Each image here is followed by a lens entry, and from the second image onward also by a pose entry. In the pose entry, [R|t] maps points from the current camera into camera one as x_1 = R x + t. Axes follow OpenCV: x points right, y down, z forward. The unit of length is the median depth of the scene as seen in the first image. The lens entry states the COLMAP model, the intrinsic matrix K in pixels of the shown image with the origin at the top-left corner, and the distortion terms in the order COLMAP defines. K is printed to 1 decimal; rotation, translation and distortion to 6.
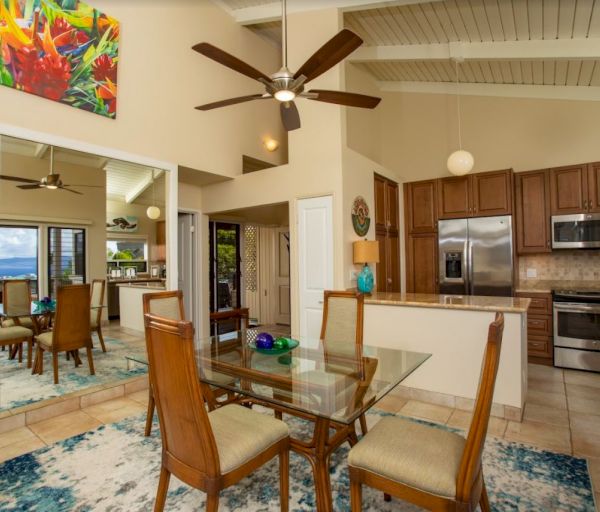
lens RADIAL K [[368.4, 0, 300.0], [0, 368.4, 256.0], [0, 0, 1]] dist [-0.007207, -0.000120]
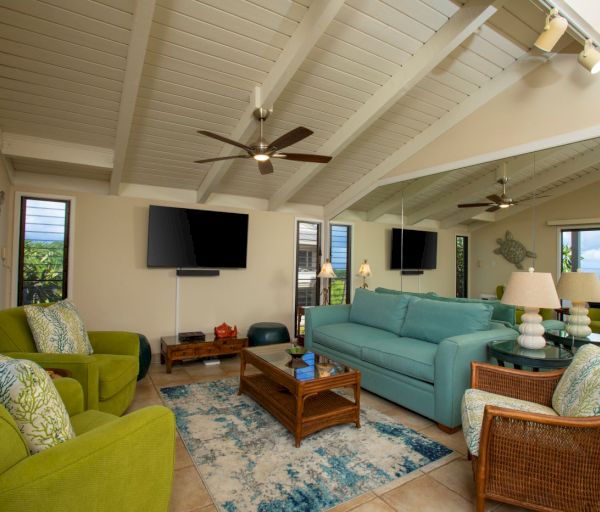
lens RADIAL K [[368.4, 0, 300.0], [0, 368.4, 256.0], [0, 0, 1]] dist [-0.007207, -0.000120]
pose [[-0.937108, -0.016302, 0.348660, -0.323153], [-0.029437, 0.999041, -0.032409, -0.087332], [-0.347797, -0.040634, -0.936689, 1.111037]]
